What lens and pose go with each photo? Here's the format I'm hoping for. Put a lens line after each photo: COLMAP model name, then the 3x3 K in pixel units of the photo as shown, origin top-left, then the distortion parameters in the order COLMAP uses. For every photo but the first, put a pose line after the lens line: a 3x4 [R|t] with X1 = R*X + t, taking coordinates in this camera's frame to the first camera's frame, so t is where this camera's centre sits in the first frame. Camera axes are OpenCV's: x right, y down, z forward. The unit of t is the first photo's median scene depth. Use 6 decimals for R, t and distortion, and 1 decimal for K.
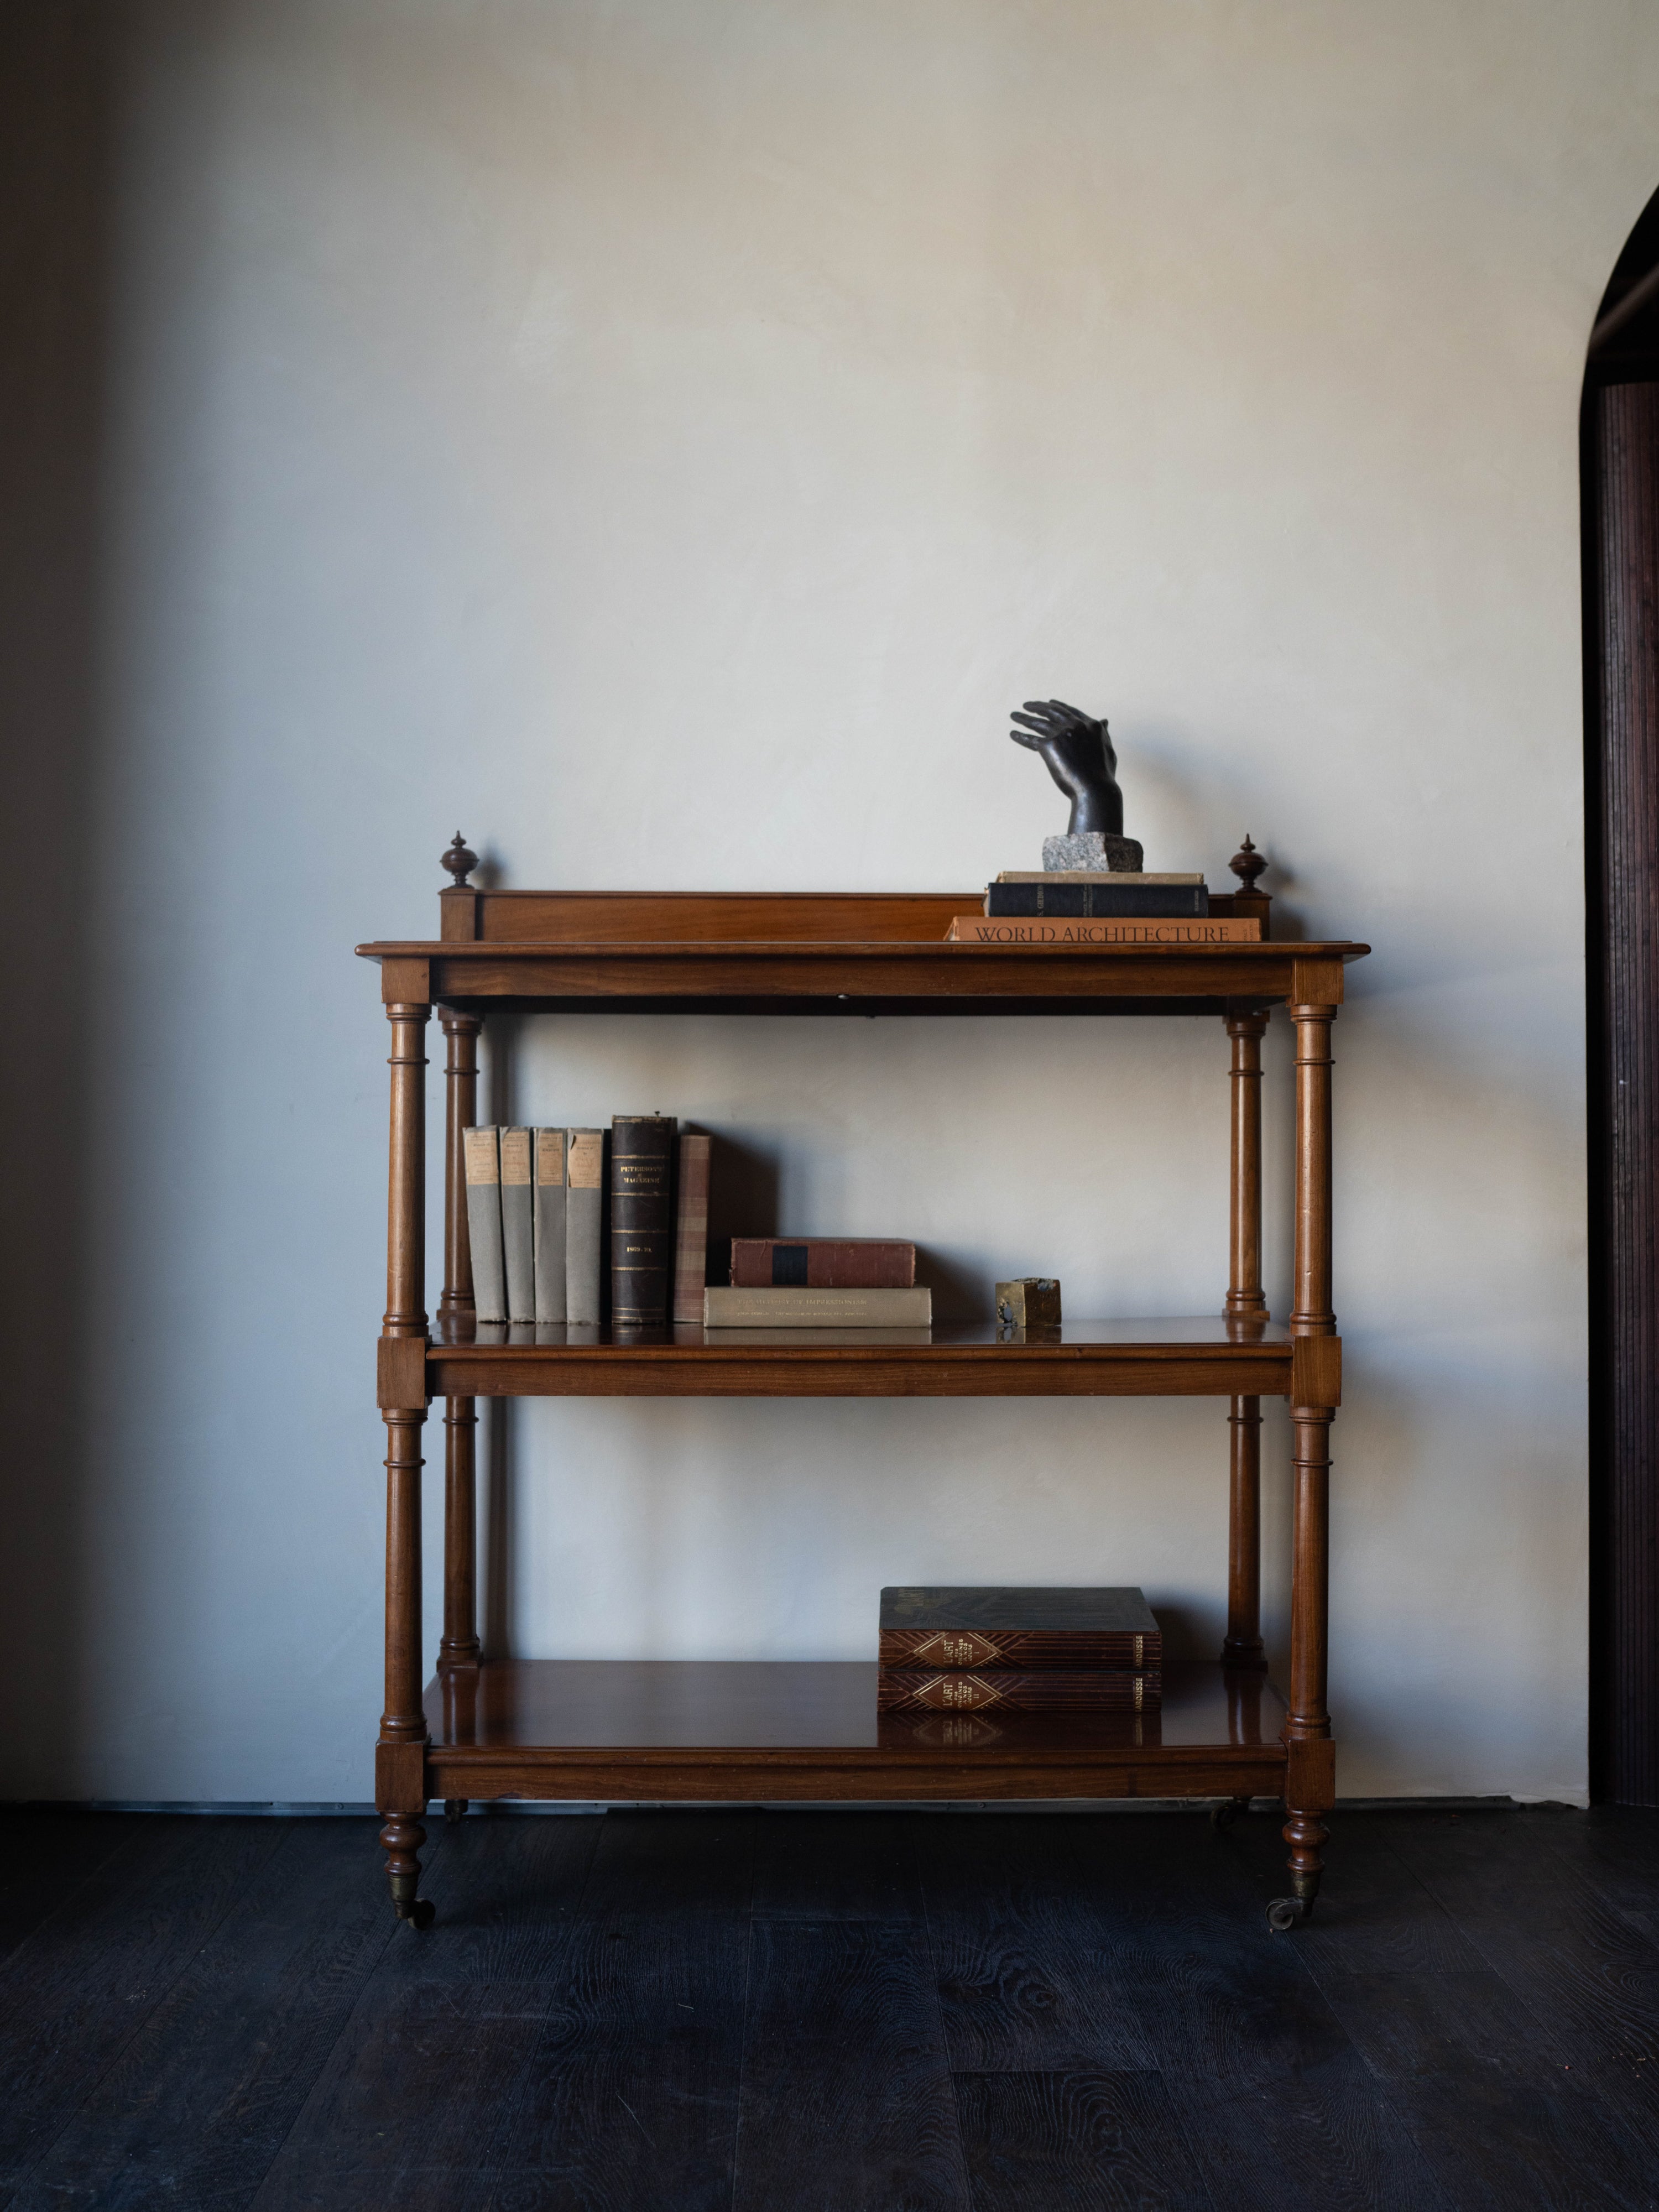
lens RADIAL K [[2340.4, 0, 824.8], [0, 2340.4, 1111.9], [0, 0, 1]] dist [-0.048480, 0.000000]
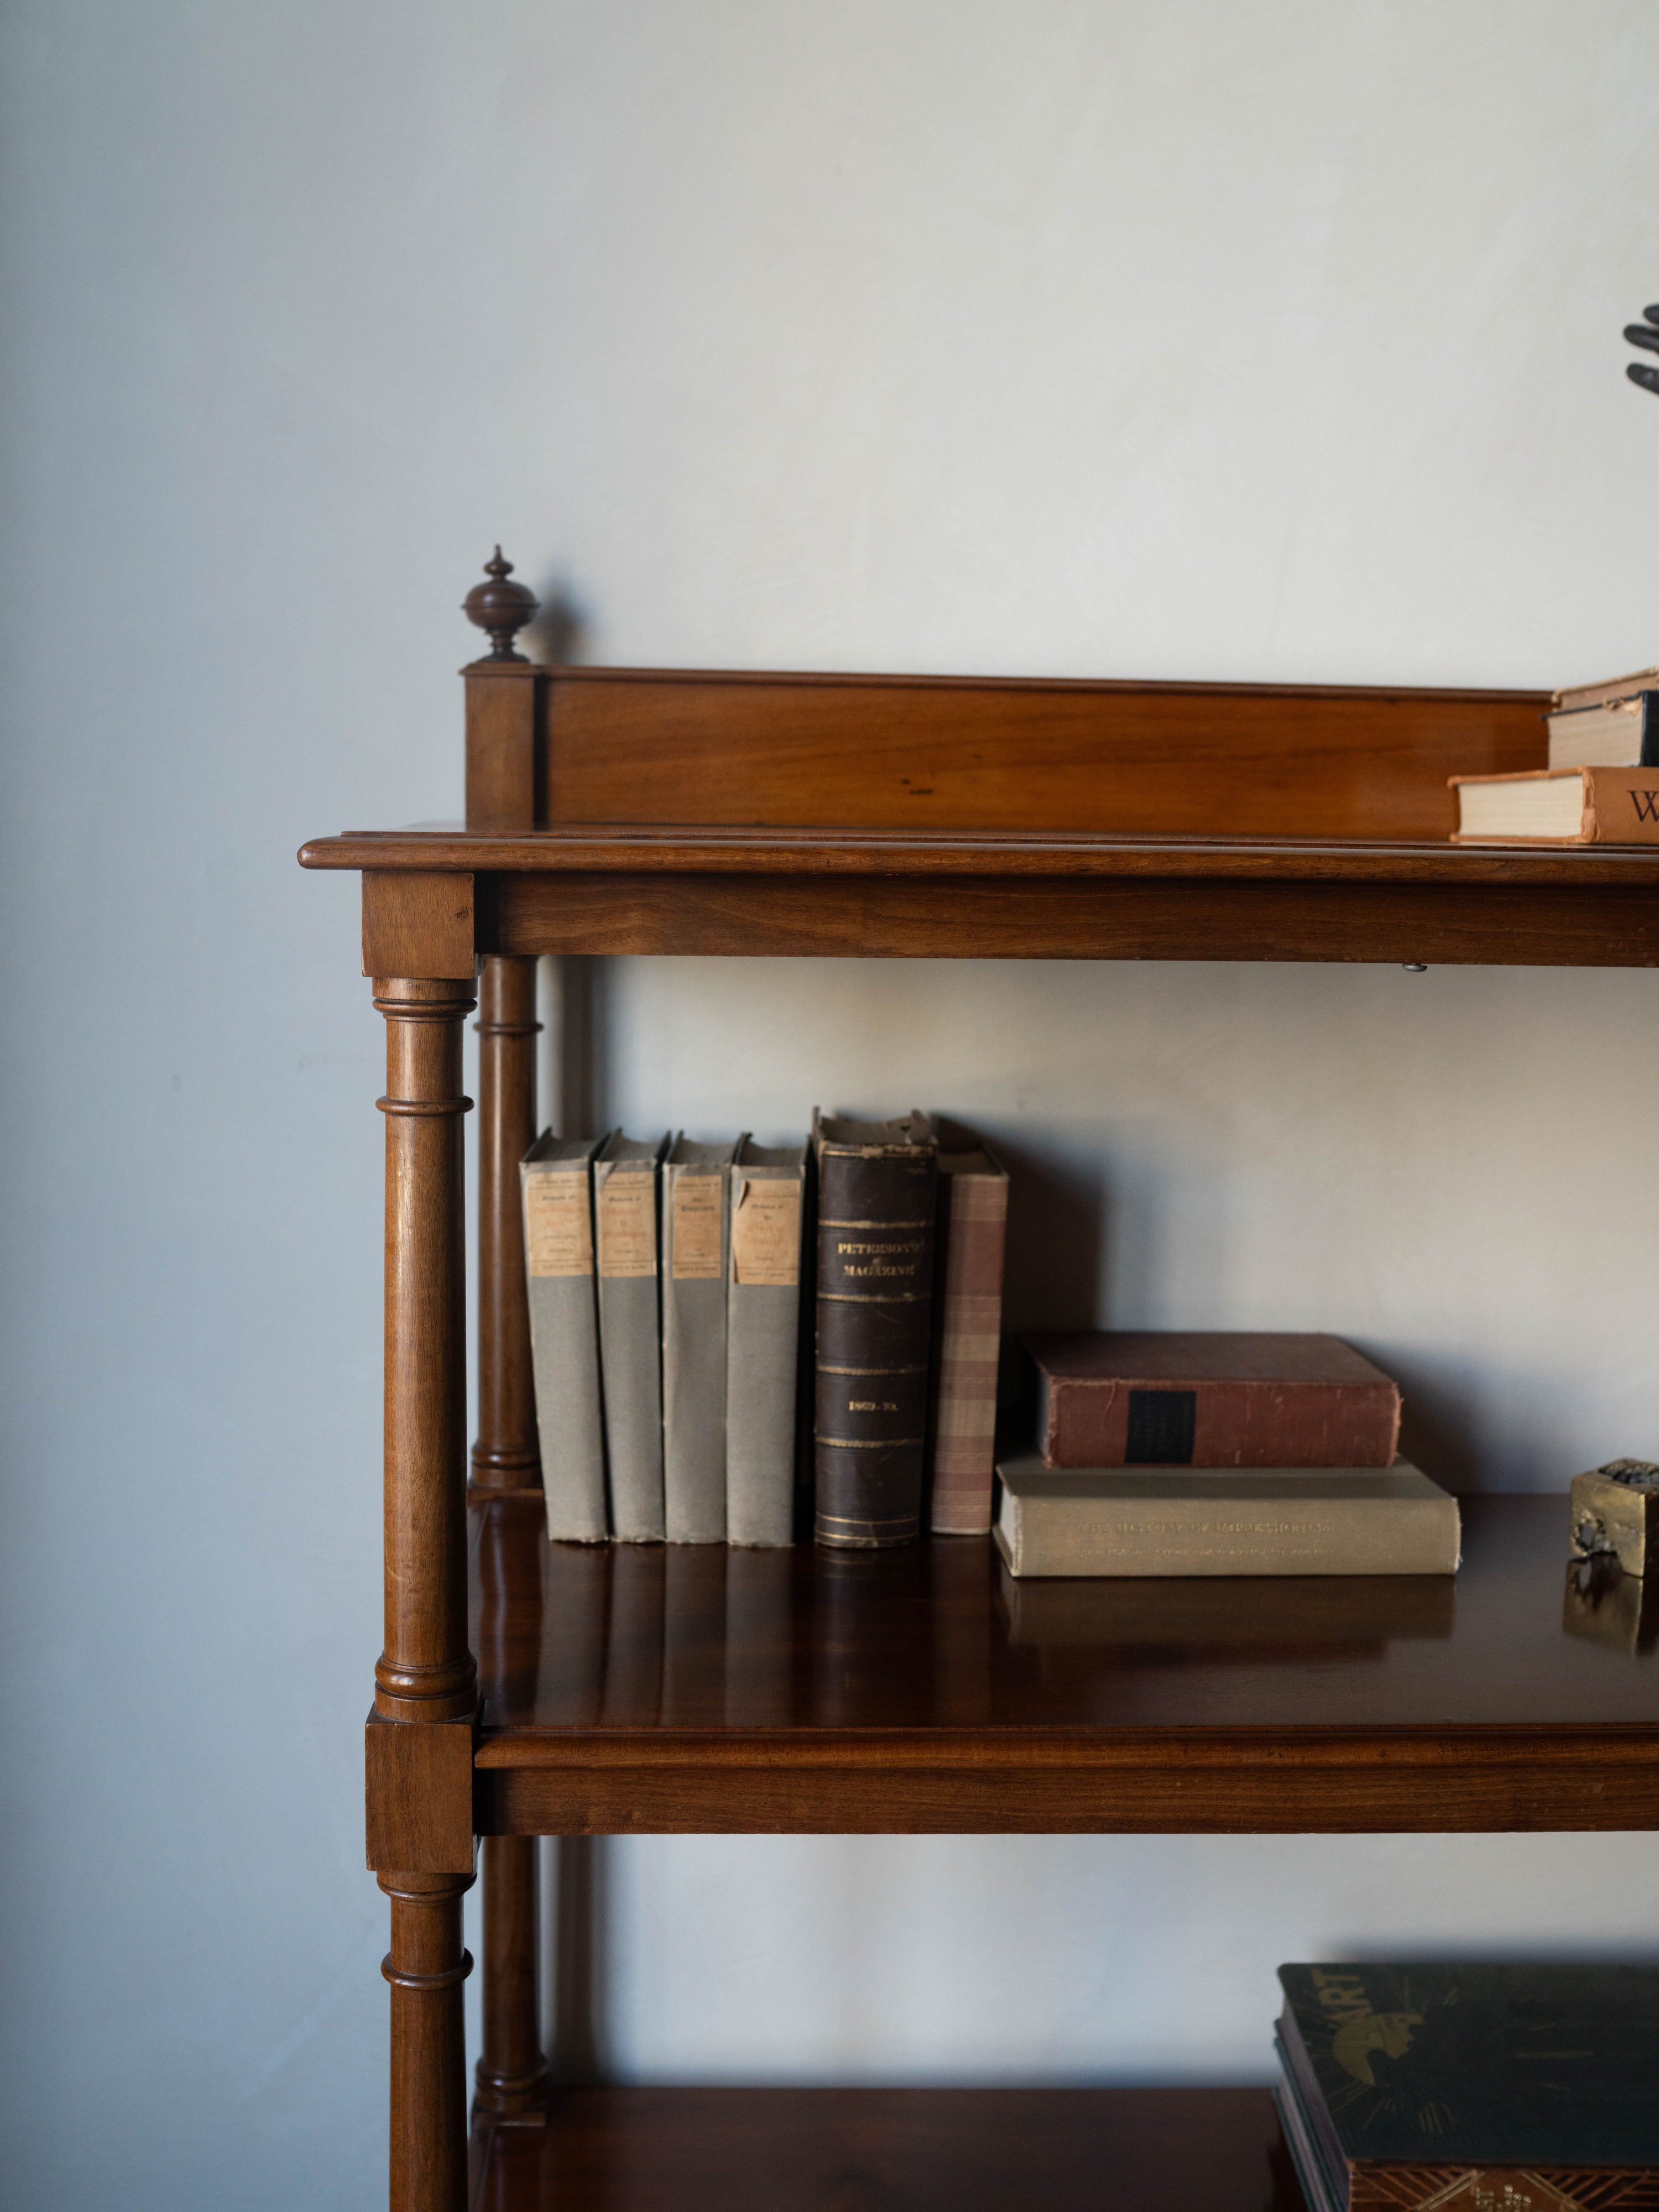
lens RADIAL K [[2340.4, 0, 829.9], [0, 2340.4, 1111.8], [0, 0, 1]] dist [-0.048480, 0.000000]
pose [[0.999504, 0.010002, 0.029857, -0.103874], [-0.014076, 0.990117, 0.139534, -0.073923], [-0.028167, -0.139885, 0.989767, 0.508087]]
